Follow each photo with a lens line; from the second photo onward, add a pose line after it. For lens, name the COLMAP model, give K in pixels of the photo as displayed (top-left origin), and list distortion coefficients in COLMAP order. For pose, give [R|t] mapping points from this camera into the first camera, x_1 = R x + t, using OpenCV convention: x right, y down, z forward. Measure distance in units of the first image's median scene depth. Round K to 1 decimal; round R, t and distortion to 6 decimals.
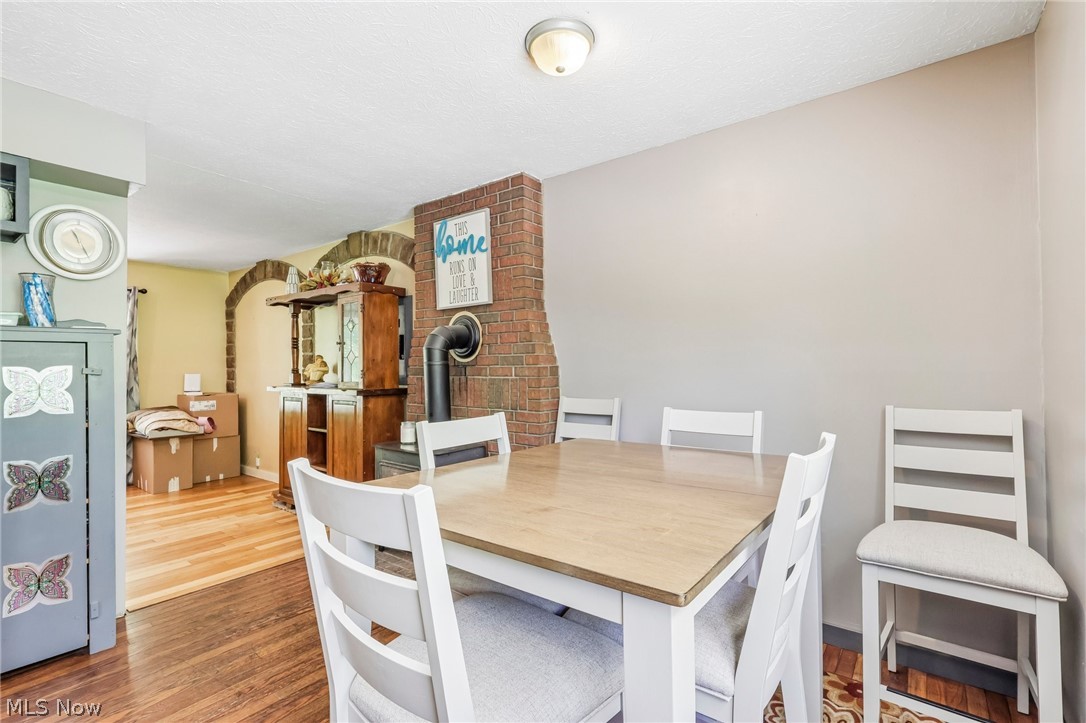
lens RADIAL K [[504.6, 0, 537.2], [0, 504.6, 363.0], [0, 0, 1]] dist [-0.000047, 0.000650]
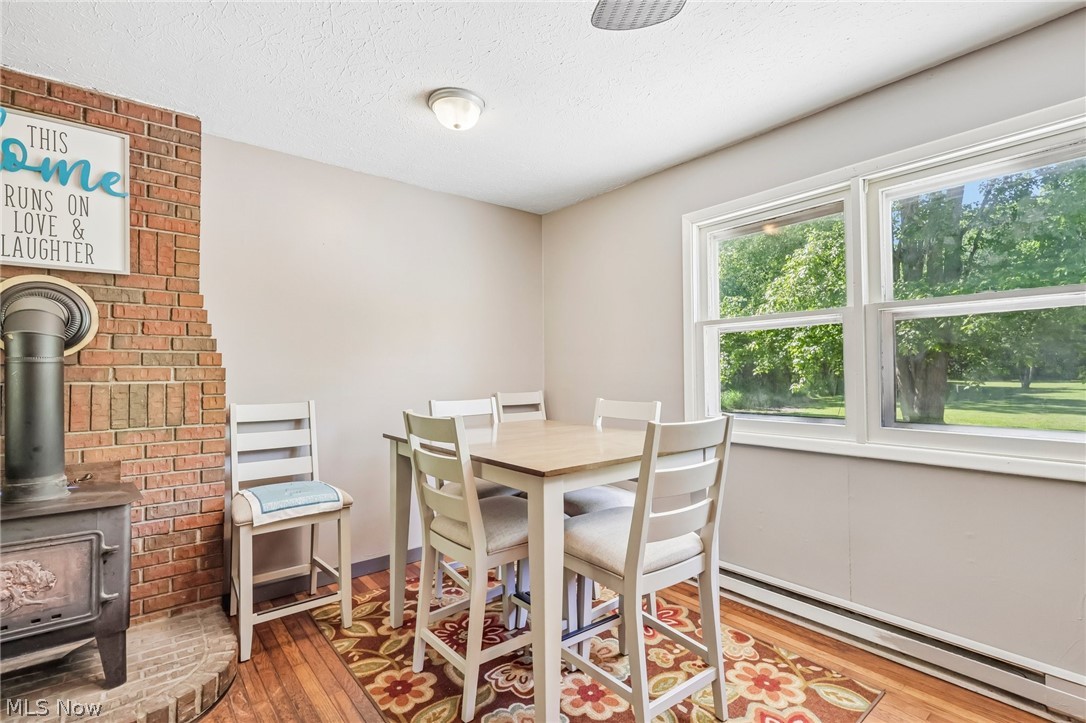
lens RADIAL K [[504.6, 0, 539.7], [0, 504.6, 362.4], [0, 0, 1]] dist [-0.000047, 0.000650]
pose [[0.227785, 0.023655, 0.973424, -0.629569], [-0.005681, 0.999720, -0.022964, 0.012980], [-0.973695, -0.000299, 0.227856, 0.299587]]
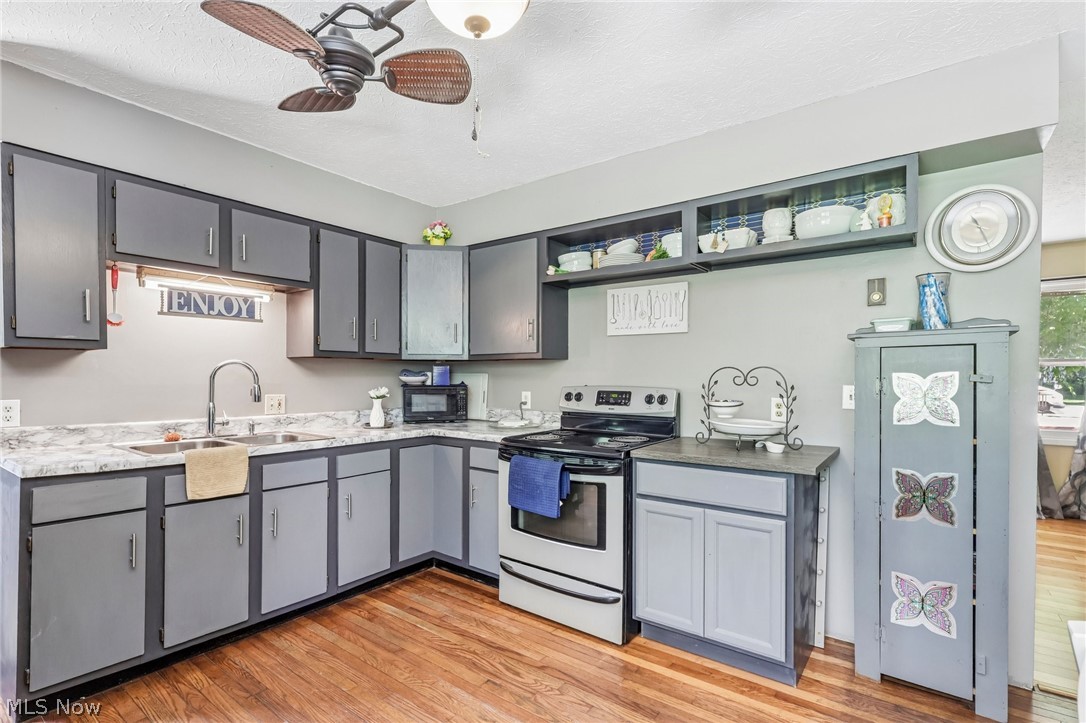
lens RADIAL K [[504.6, 0, 551.1], [0, 504.6, 383.1], [0, 0, 1]] dist [-0.000047, 0.000650]
pose [[0.028013, 0.017861, -0.999448, -0.049131], [0.005691, 0.999821, 0.018027, 0.003735], [0.999591, -0.006193, 0.027906, 0.186132]]
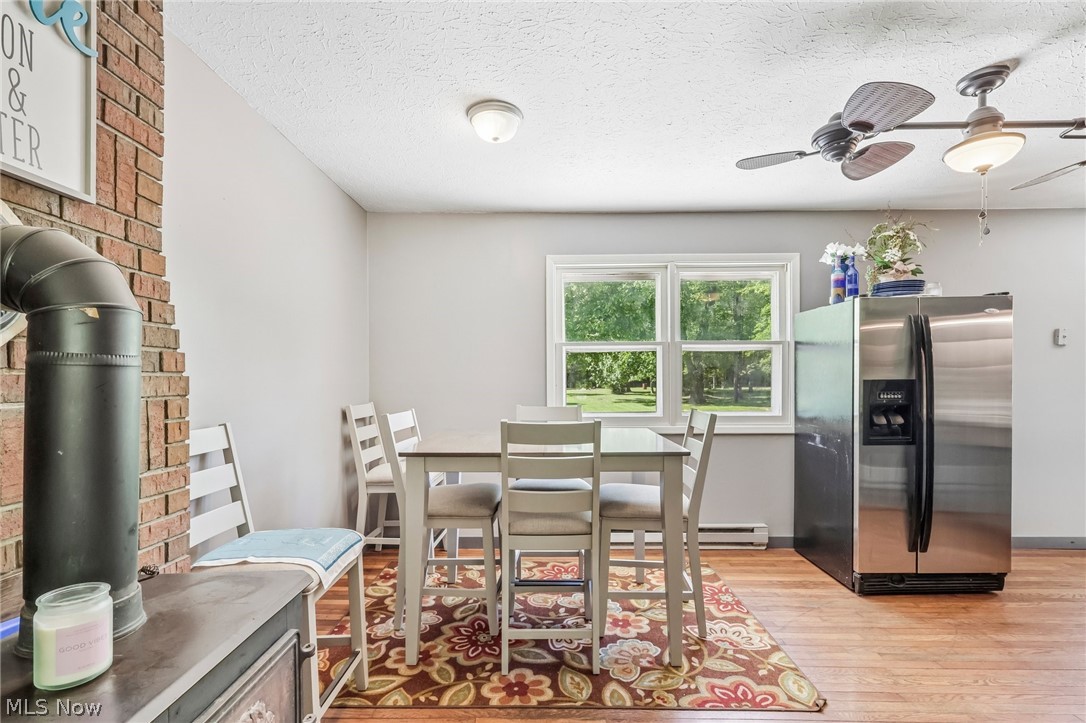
lens RADIAL K [[504.6, 0, 541.9], [0, 504.6, 383.3], [0, 0, 1]] dist [-0.000047, 0.000650]
pose [[-0.602560, 0.004151, 0.798063, -0.588217], [0.000219, 0.999987, -0.005035, 0.015625], [-0.798074, -0.002859, -0.602553, 0.956833]]
